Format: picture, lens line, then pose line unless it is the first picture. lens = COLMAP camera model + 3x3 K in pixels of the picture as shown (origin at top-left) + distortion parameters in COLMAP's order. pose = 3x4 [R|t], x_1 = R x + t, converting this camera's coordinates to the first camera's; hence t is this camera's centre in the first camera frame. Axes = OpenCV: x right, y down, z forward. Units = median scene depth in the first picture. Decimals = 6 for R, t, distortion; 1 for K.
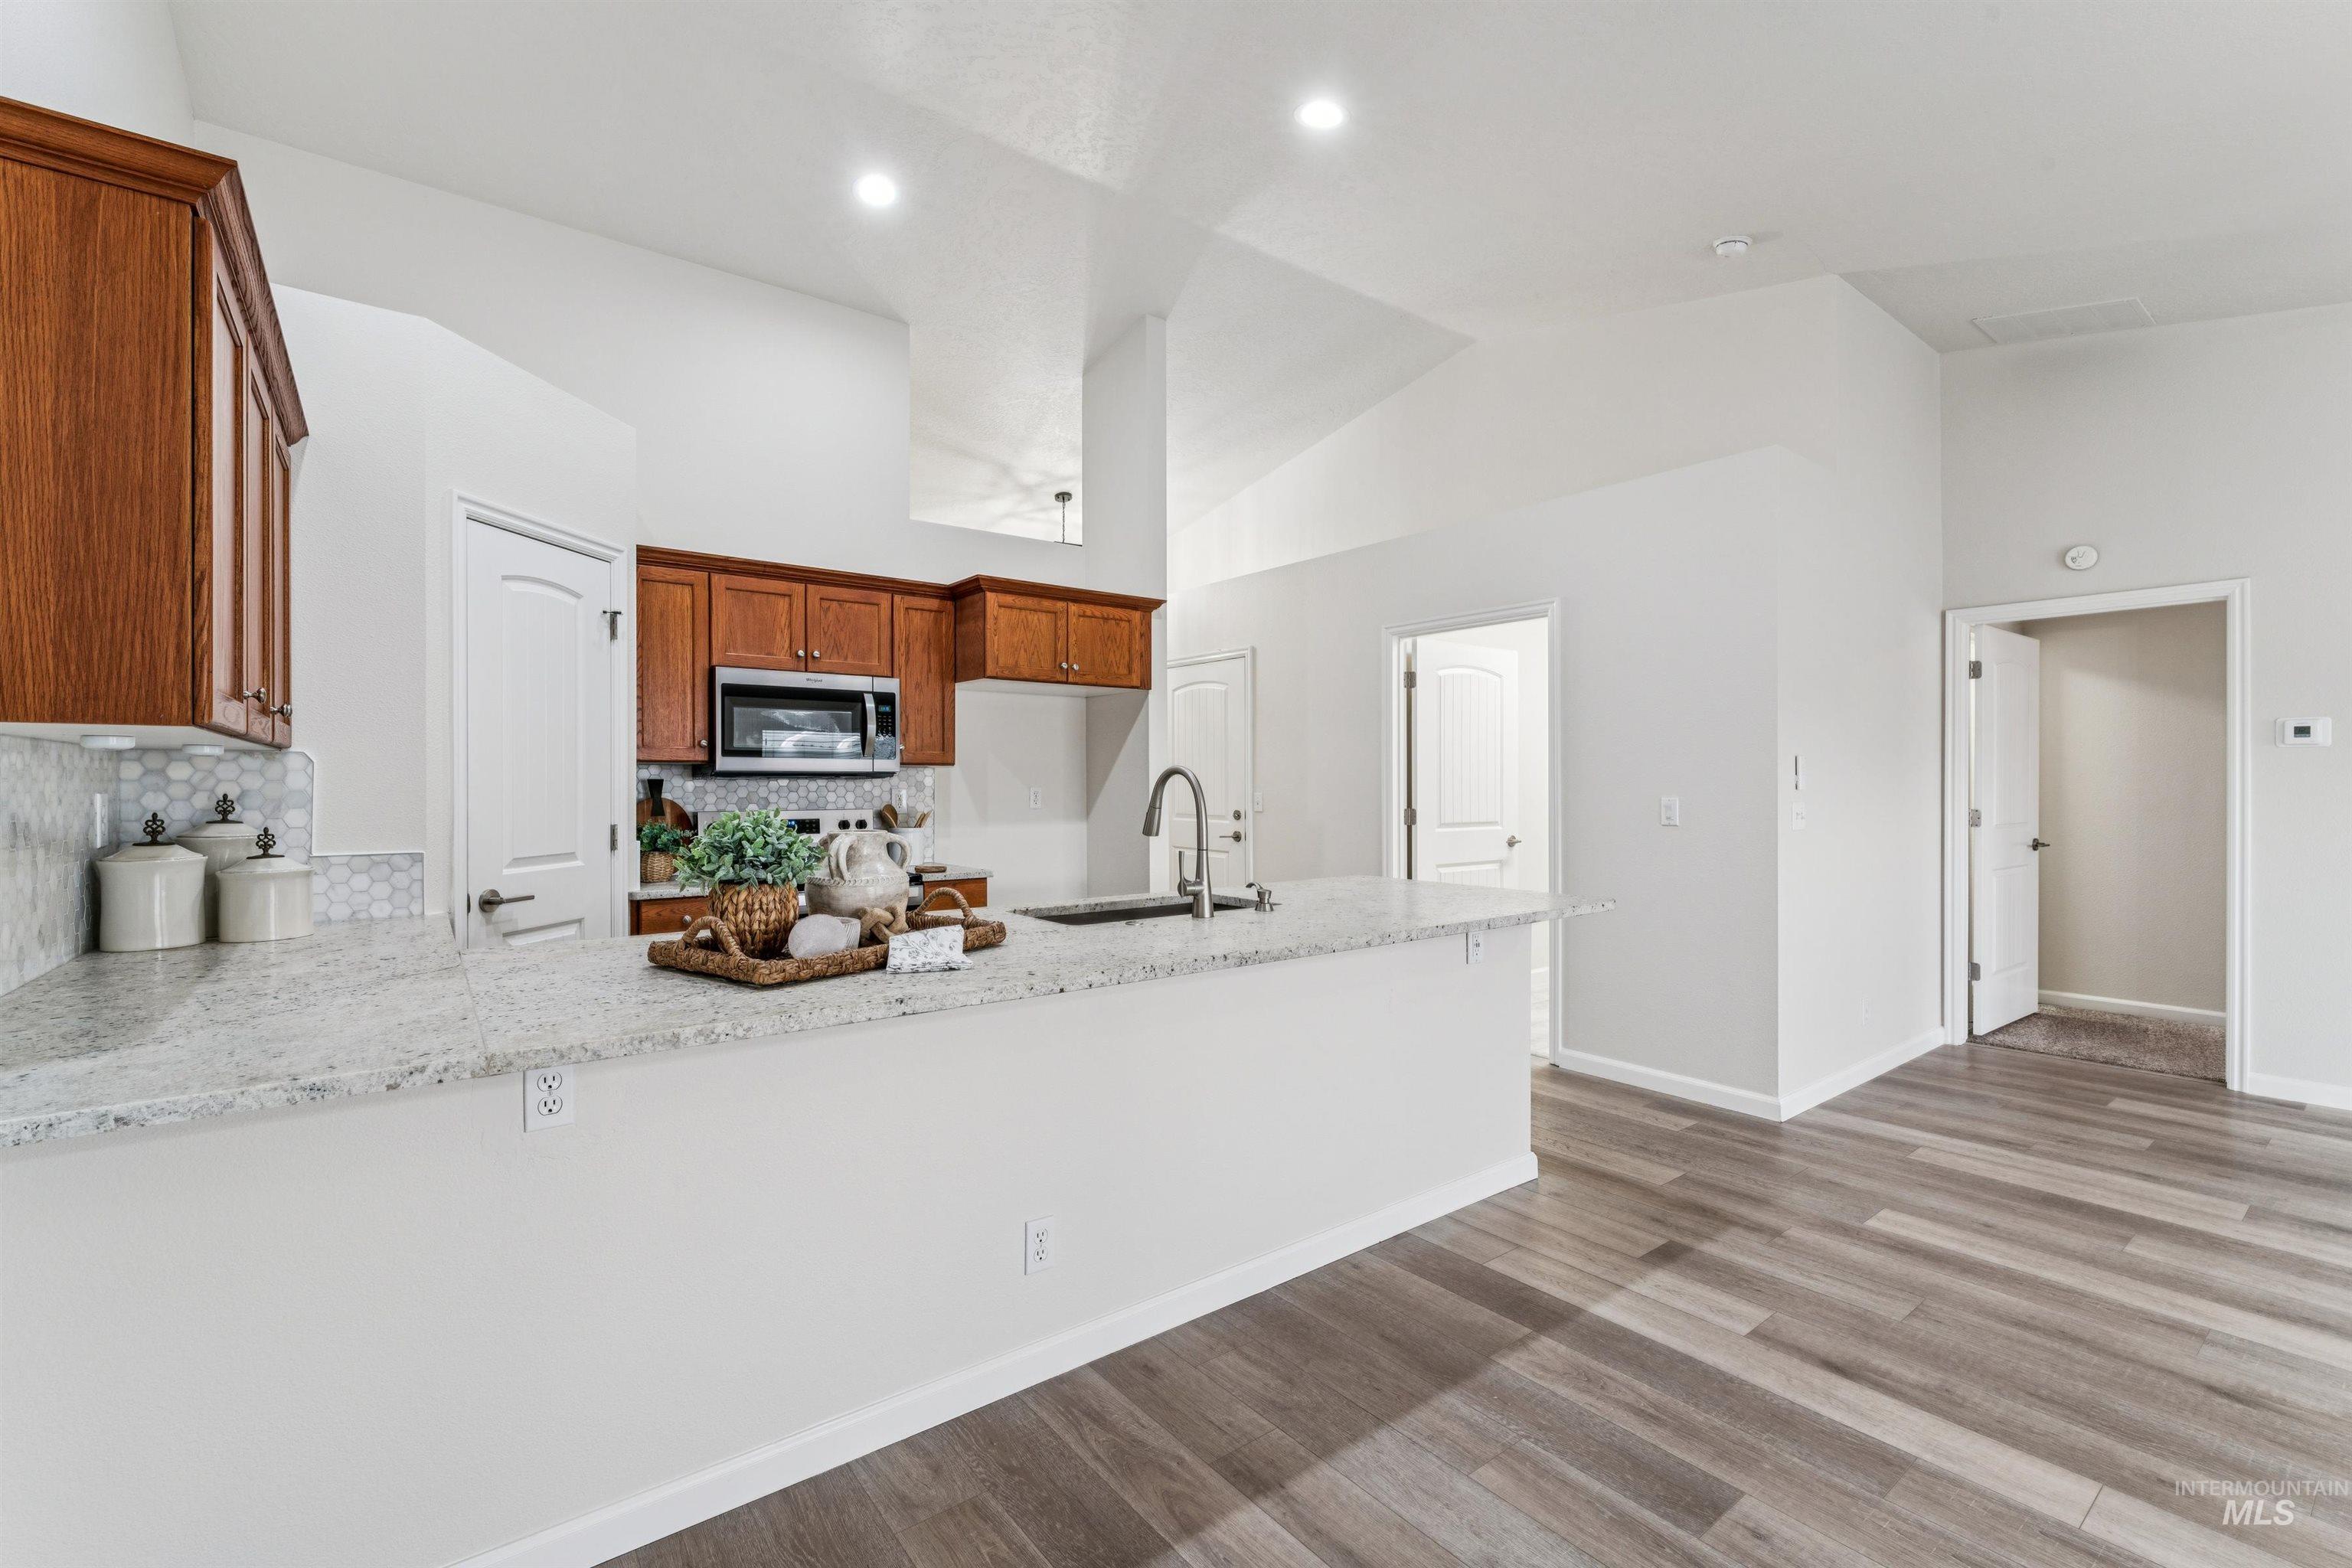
lens RADIAL K [[1004.1, 0, 1175.7], [0, 1004.1, 782.0], [0, 0, 1]] dist [-0.004357, -0.001716]
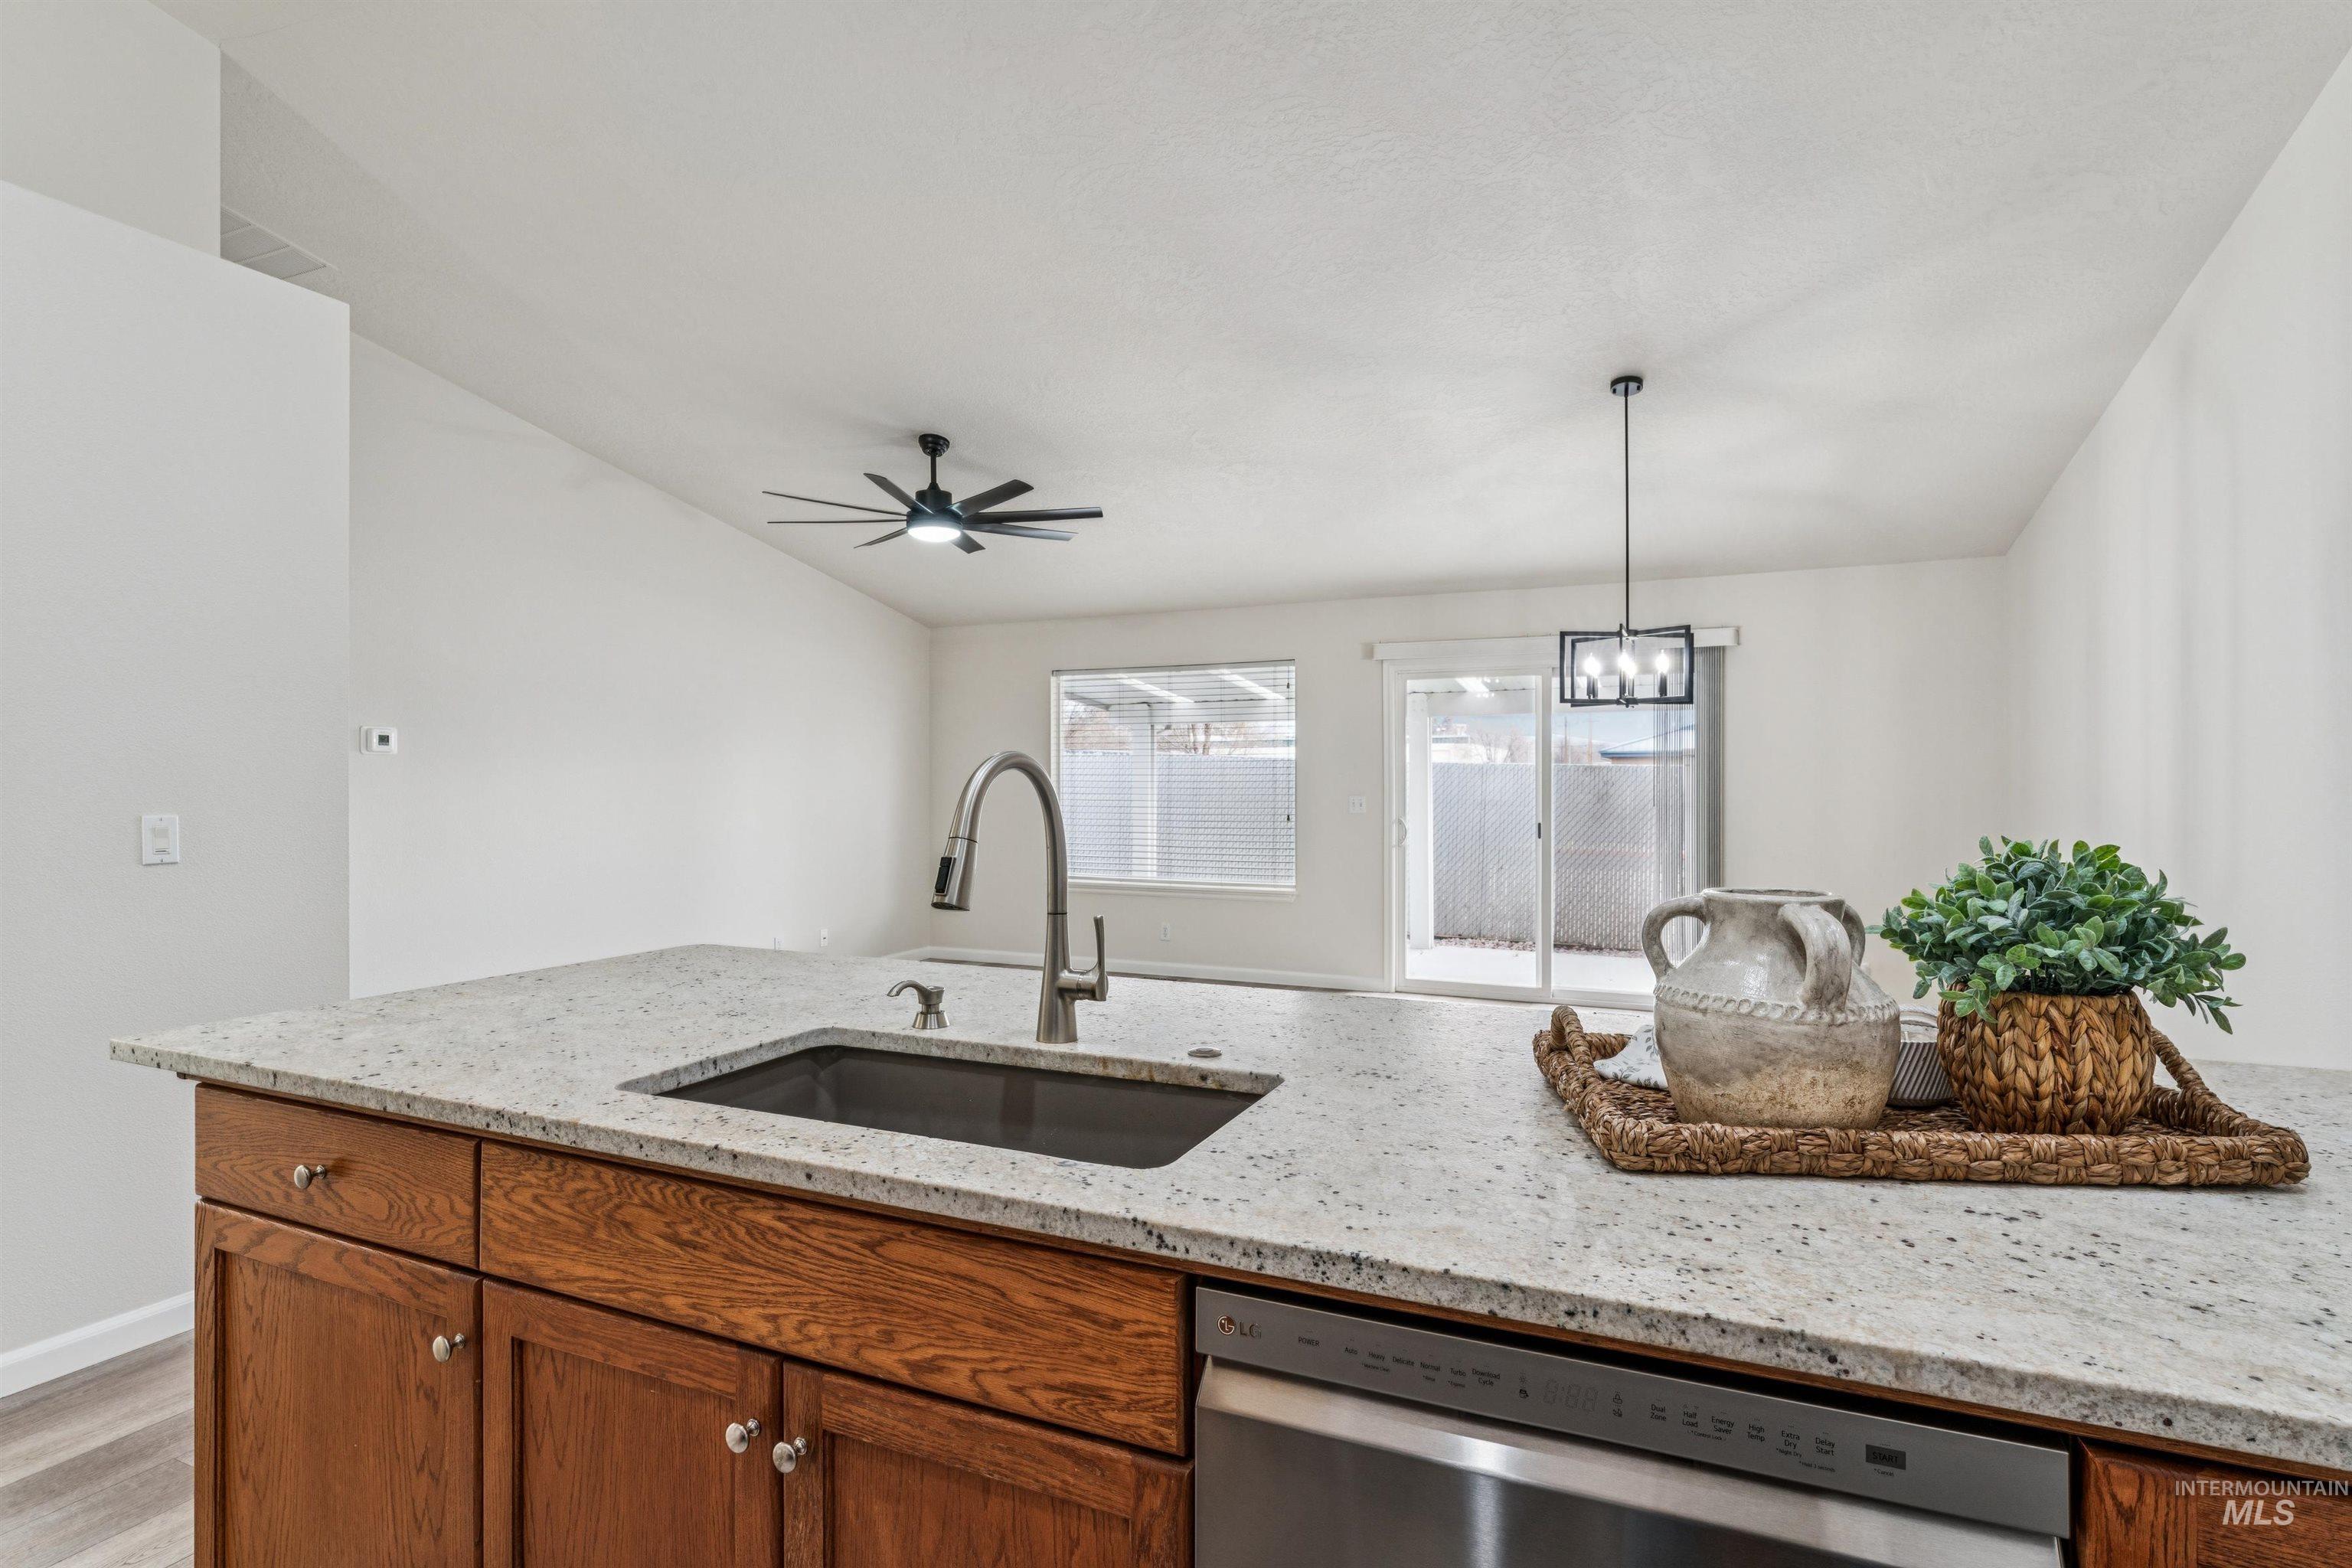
lens RADIAL K [[1144.3, 0, 1183.0], [0, 1144.3, 786.1], [0, 0, 1]] dist [0.000116, -0.000637]
pose [[-0.480864, 0.000878, 0.876795, -0.346409], [0.001501, 0.999999, -0.000178, 0.000335], [-0.876794, 0.001231, -0.480865, 0.792860]]
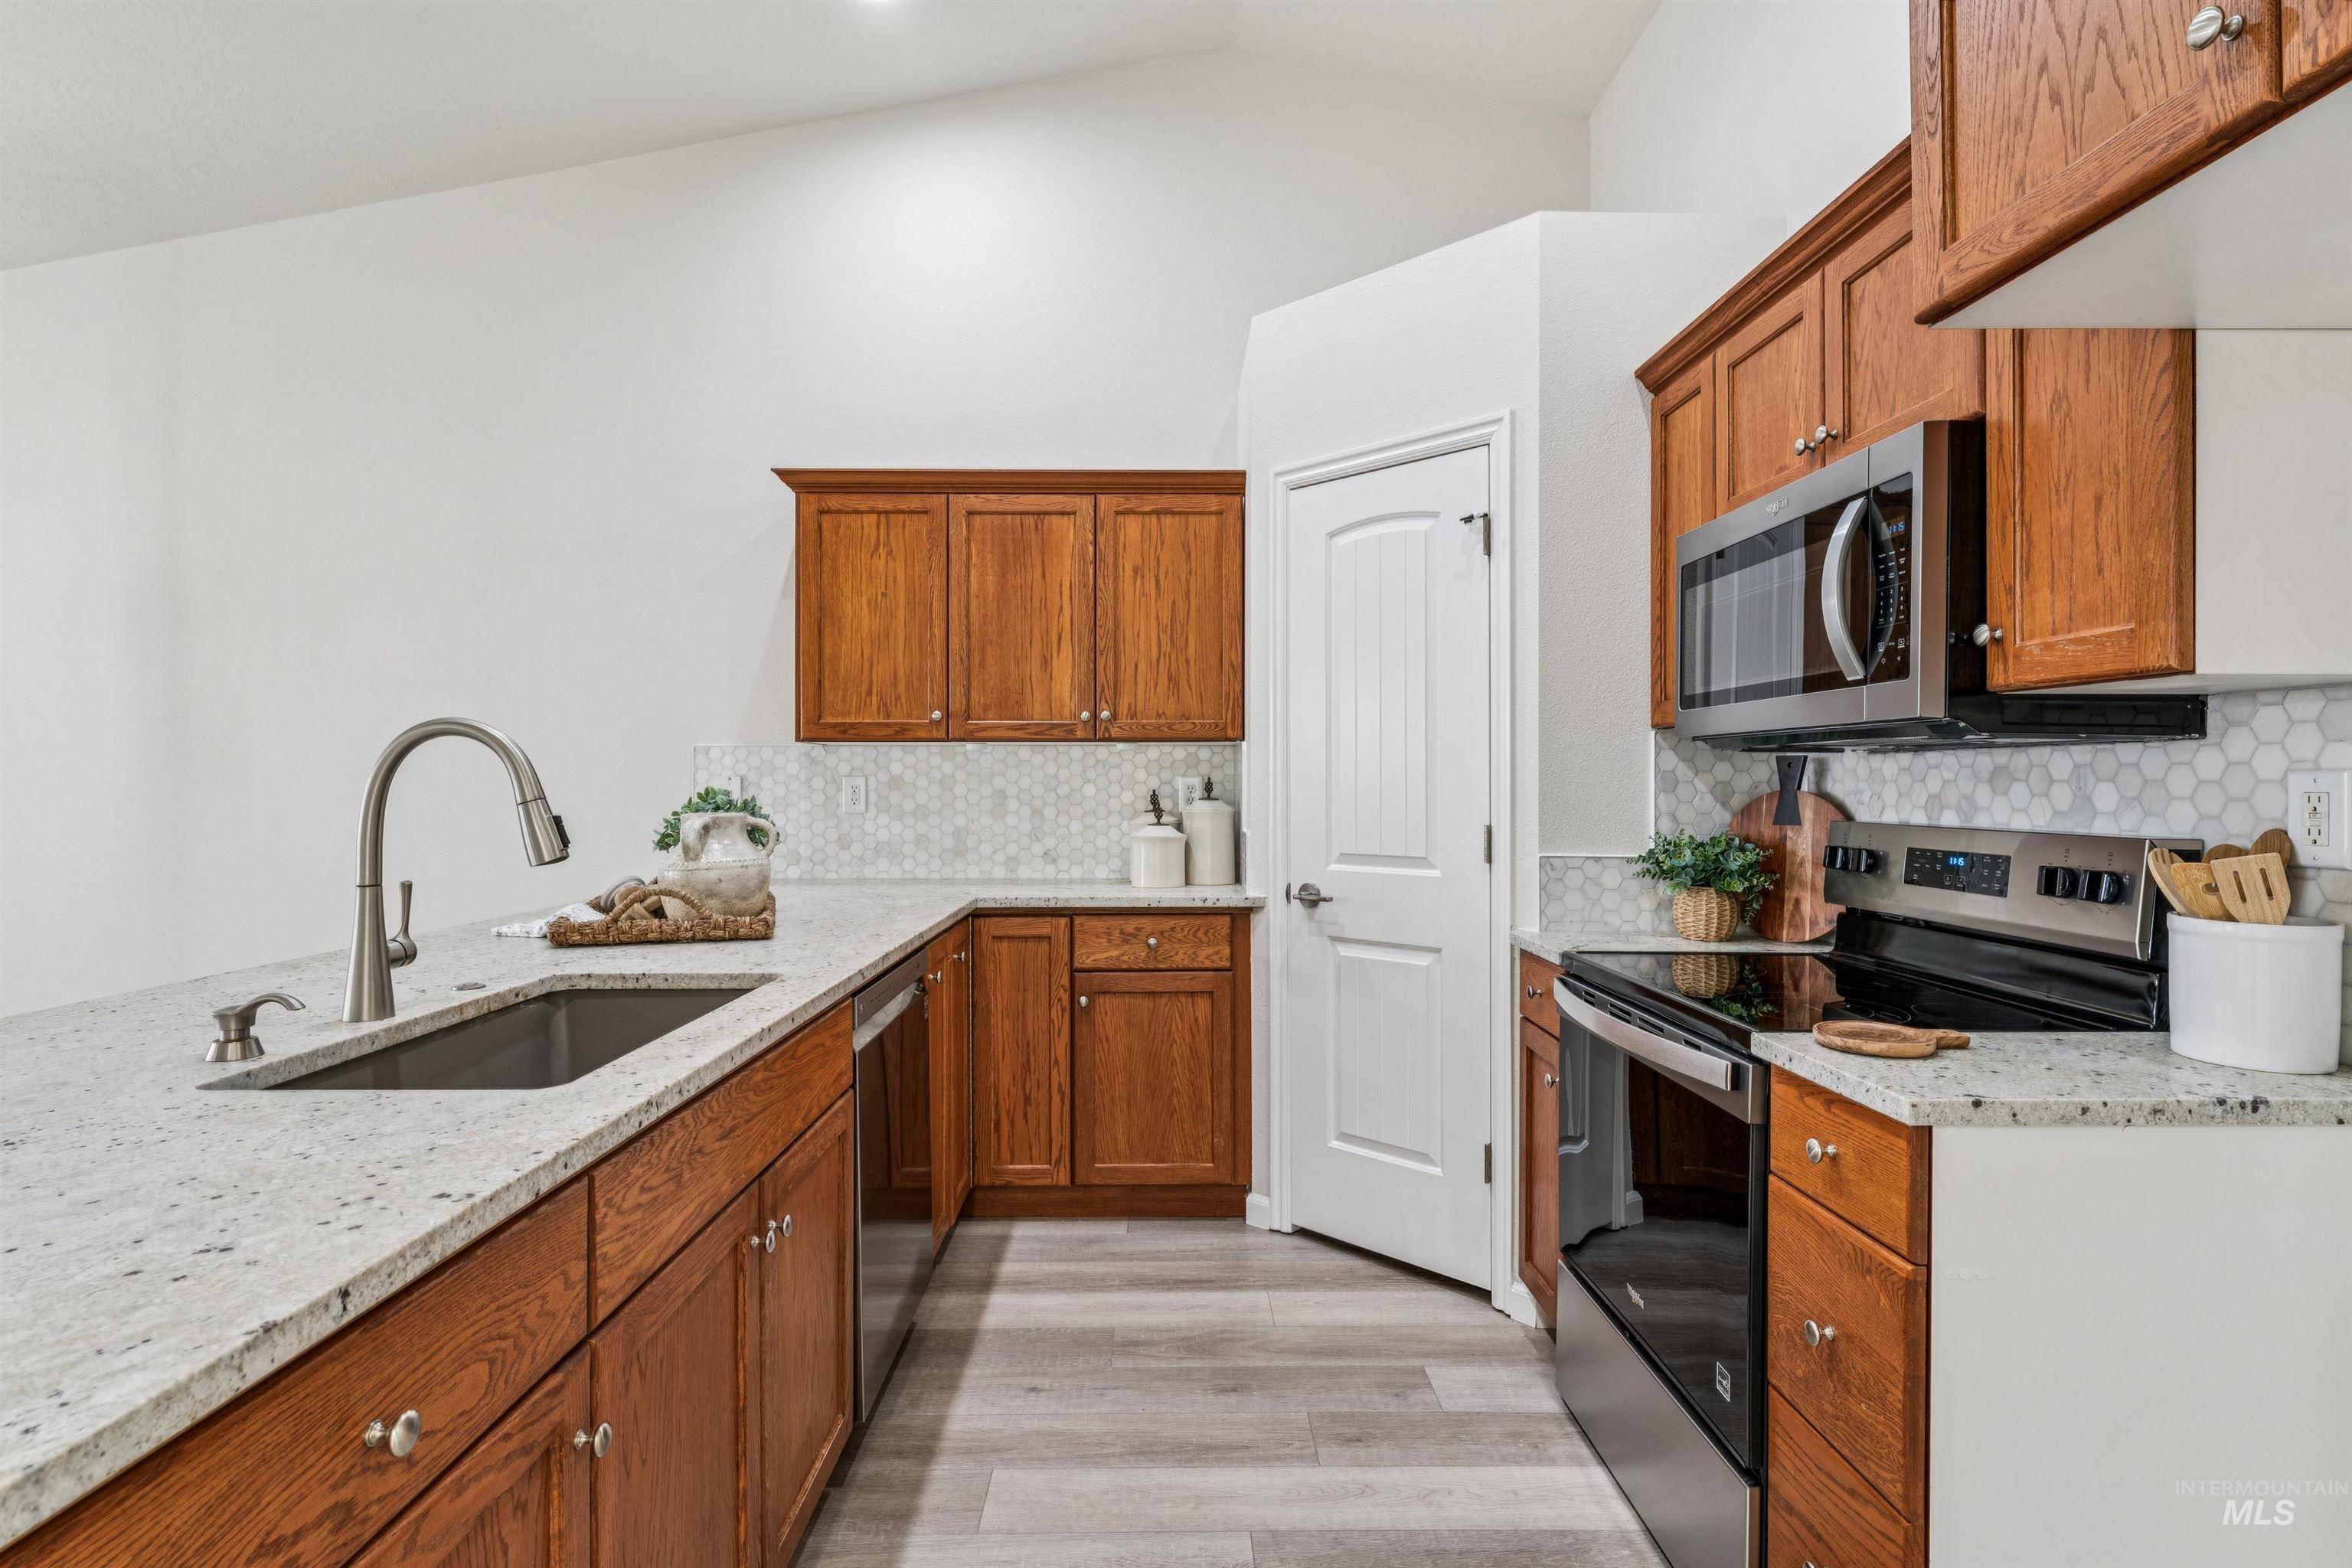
lens RADIAL K [[1144.3, 0, 1180.9], [0, 1144.3, 782.8], [0, 0, 1]] dist [0.000116, -0.000637]
pose [[-0.591667, 0.001119, -0.806182, 0.161504], [0.002030, 0.999998, -0.000102, 0.010884], [0.806180, -0.001697, -0.591668, 1.075685]]
